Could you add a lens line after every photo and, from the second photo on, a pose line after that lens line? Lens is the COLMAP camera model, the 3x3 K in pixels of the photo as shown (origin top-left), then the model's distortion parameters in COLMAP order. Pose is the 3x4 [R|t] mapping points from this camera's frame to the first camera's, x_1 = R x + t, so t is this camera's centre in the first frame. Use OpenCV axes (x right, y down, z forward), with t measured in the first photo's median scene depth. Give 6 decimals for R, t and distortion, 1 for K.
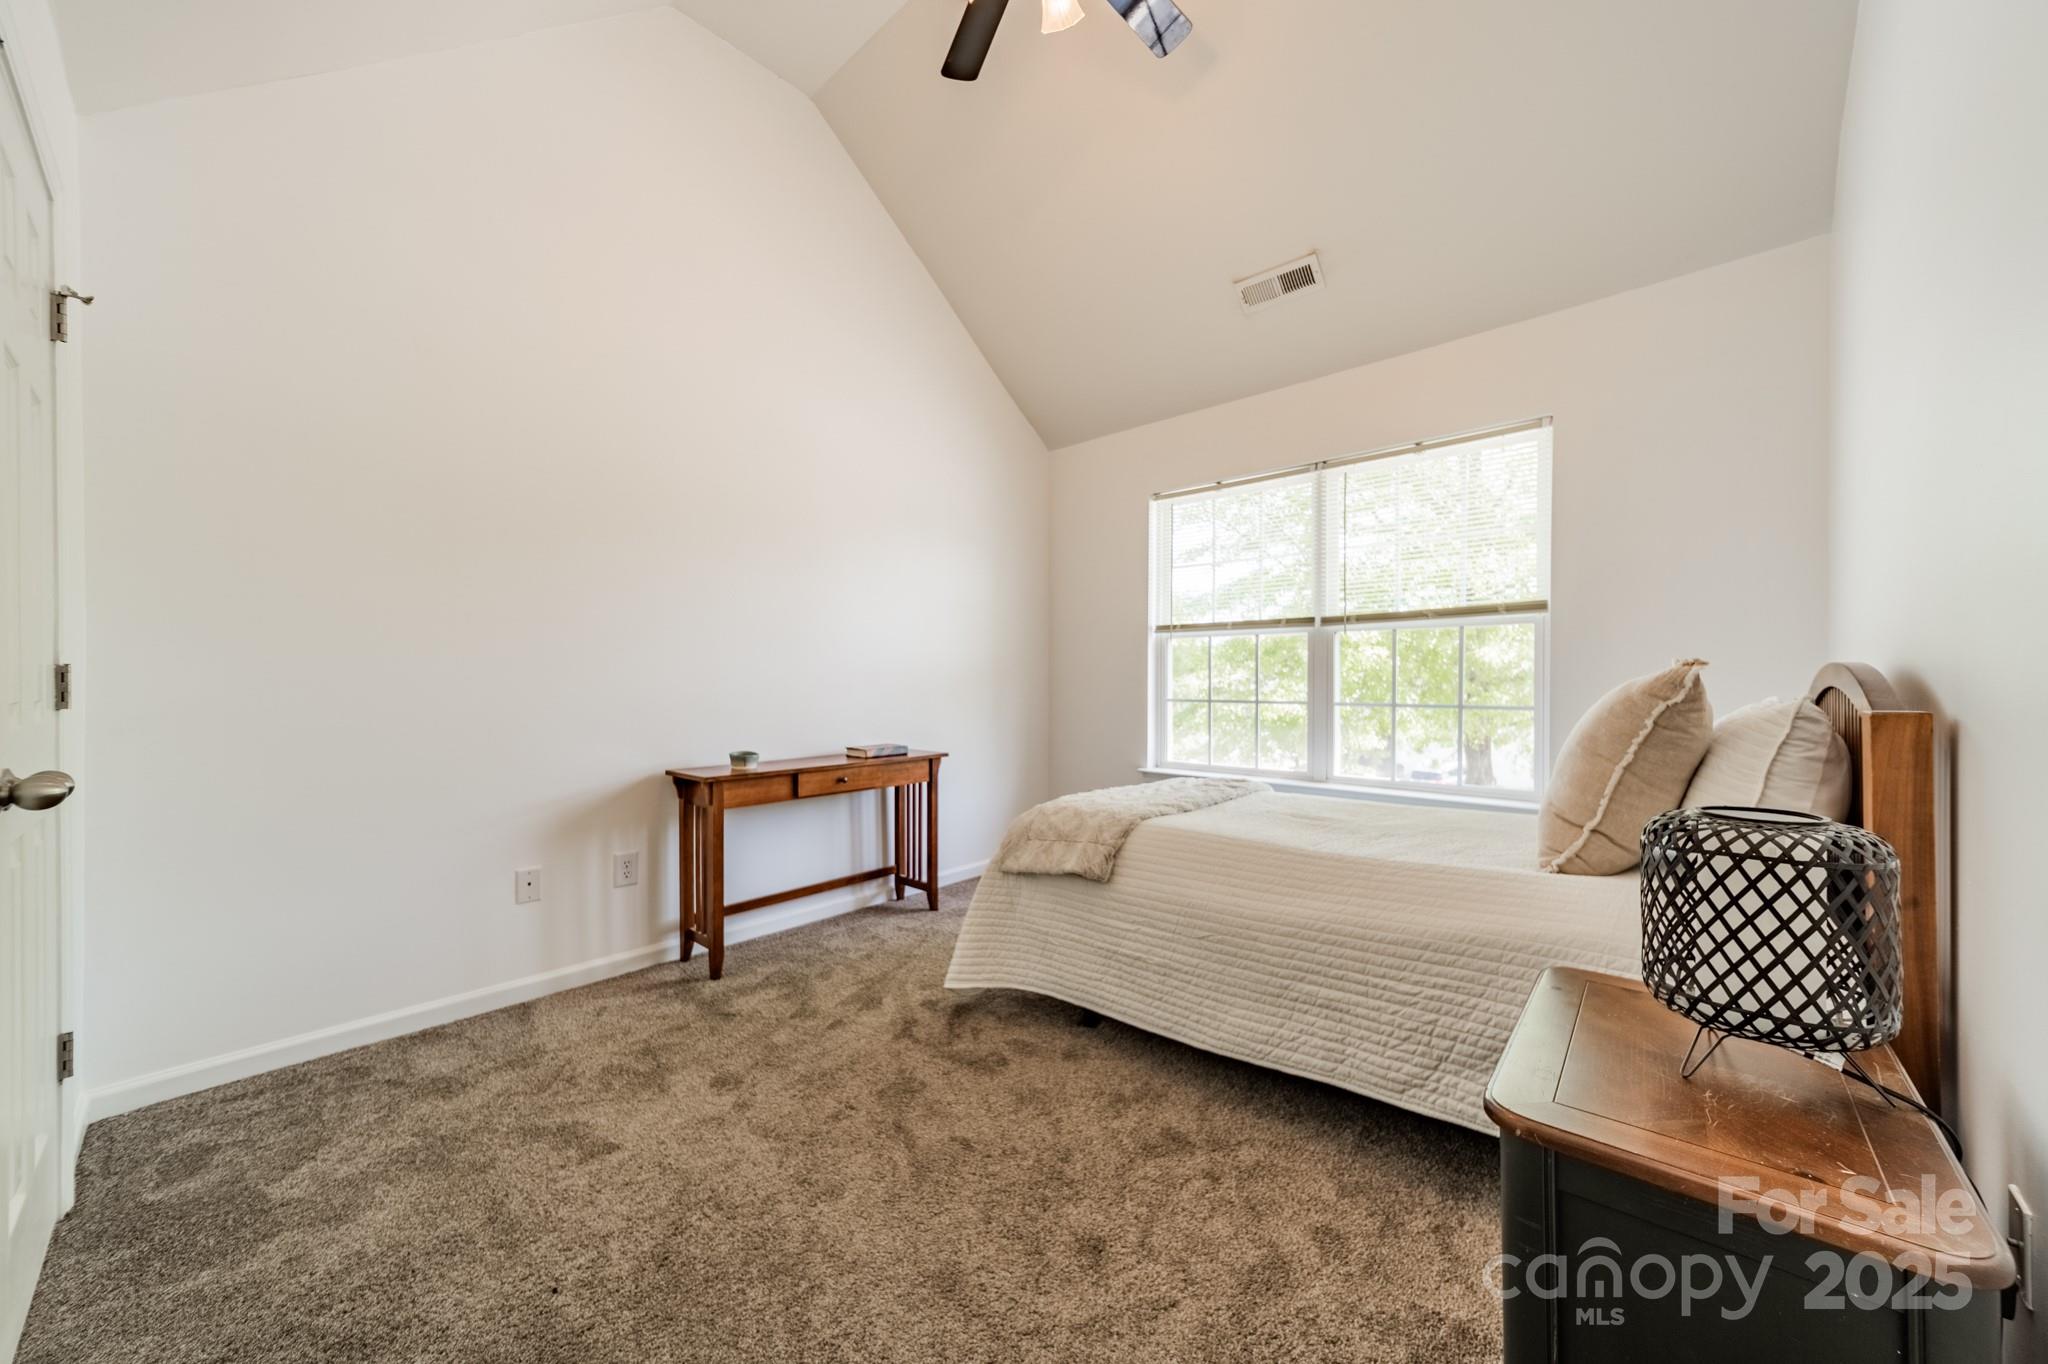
lens RADIAL K [[723.0, 0, 1043.9], [0, 723.0, 683.0], [0, 0, 1]] dist [0.005899, 0.000231]
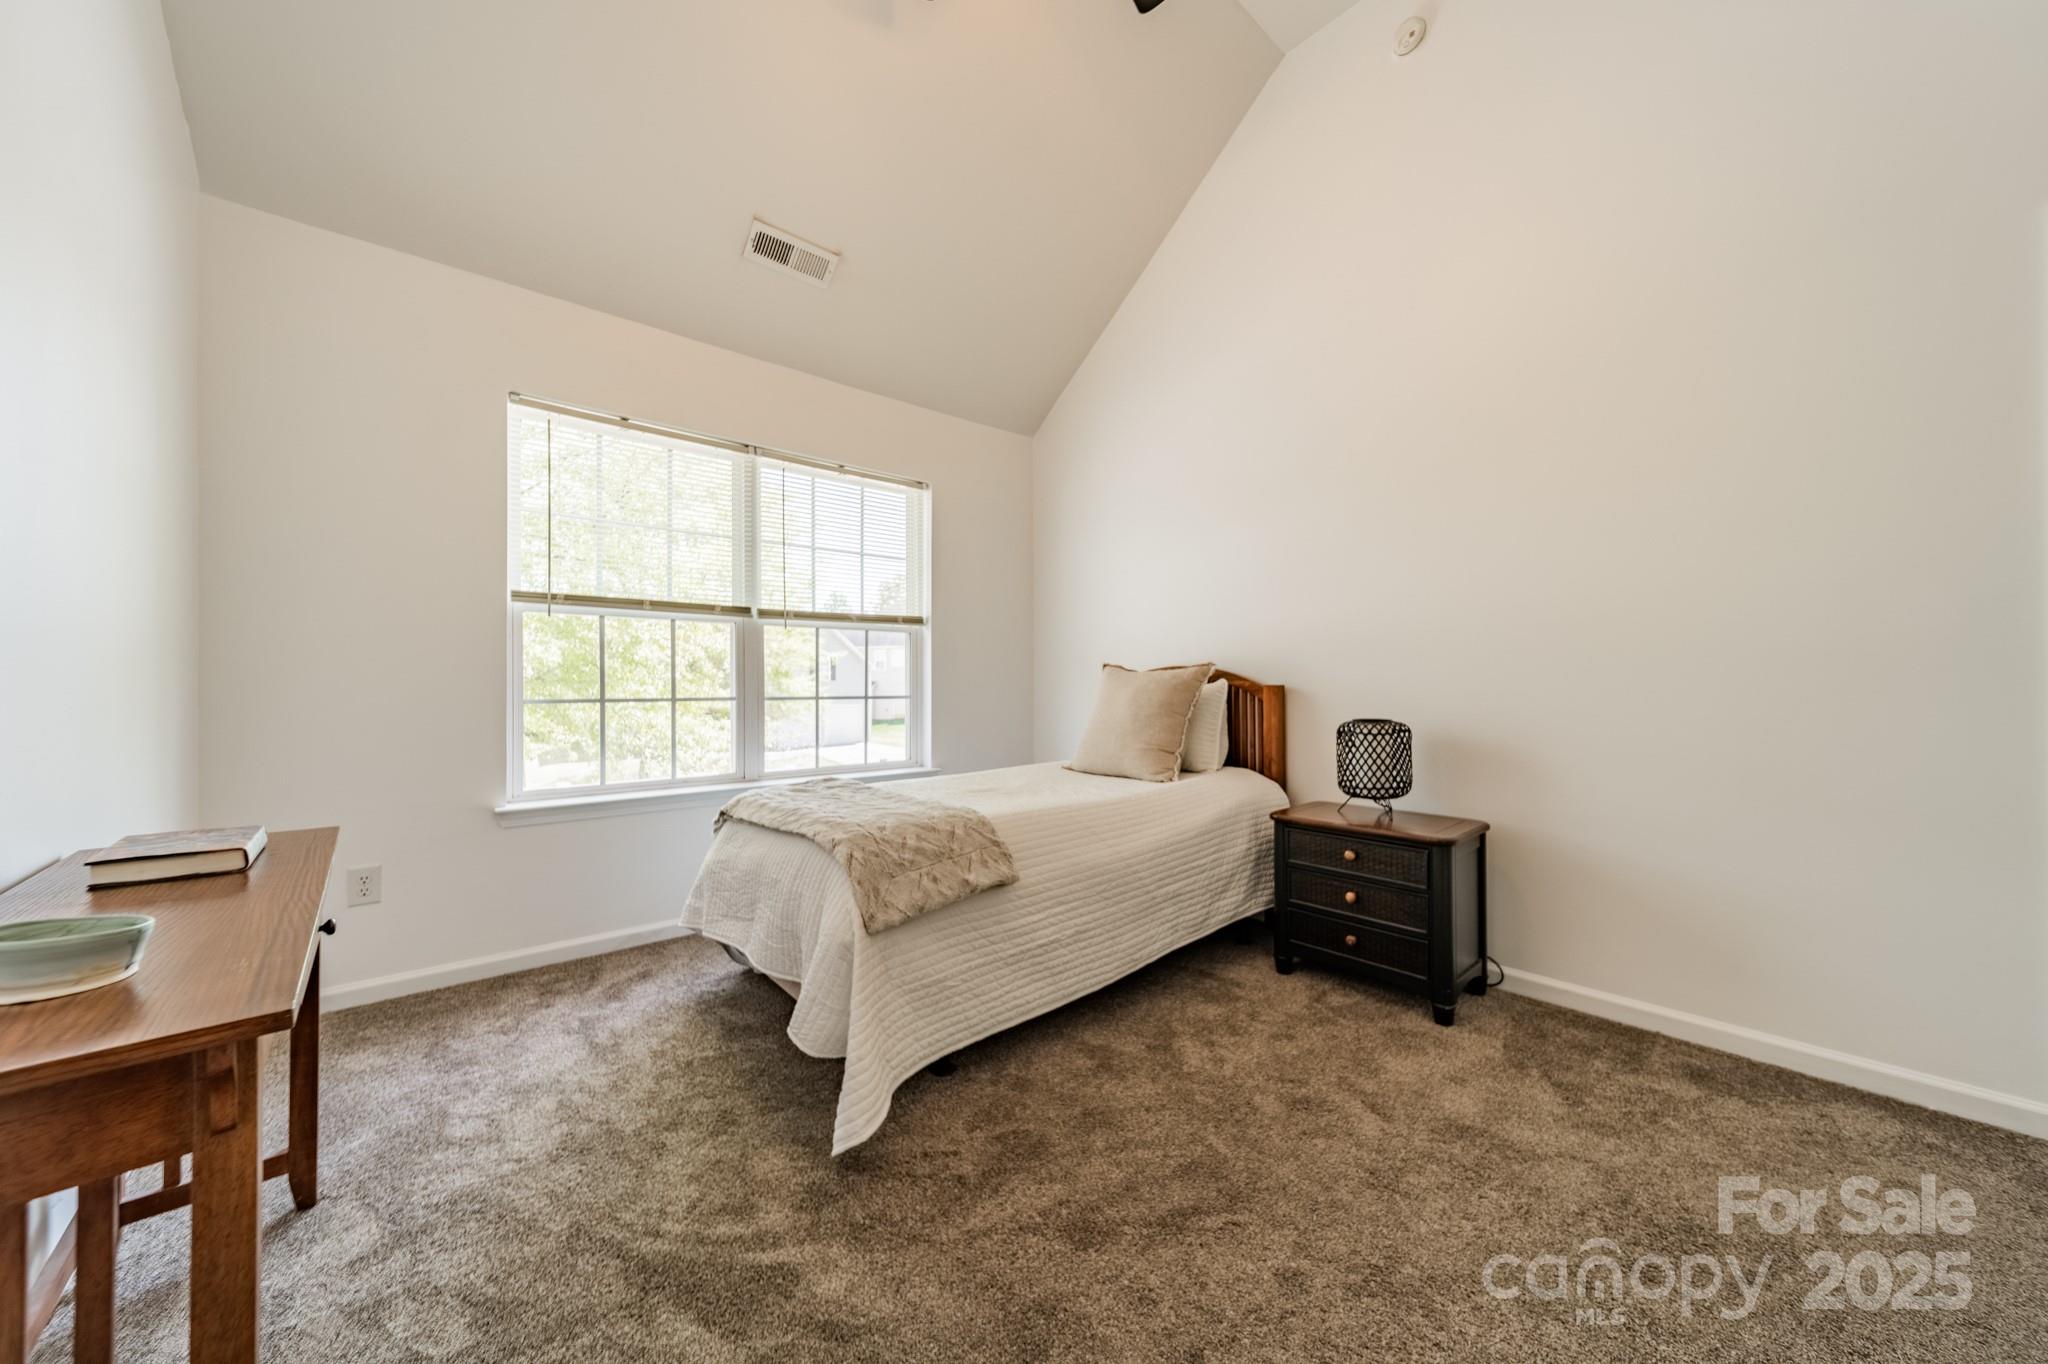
lens RADIAL K [[723.0, 0, 1025.9], [0, 723.0, 679.0], [0, 0, 1]] dist [0.005899, 0.000231]
pose [[0.136650, 0.008491, 0.990583, -0.587441], [0.007854, 0.999923, -0.009655, 0.015477], [-0.990588, 0.009099, 0.136573, 0.598006]]
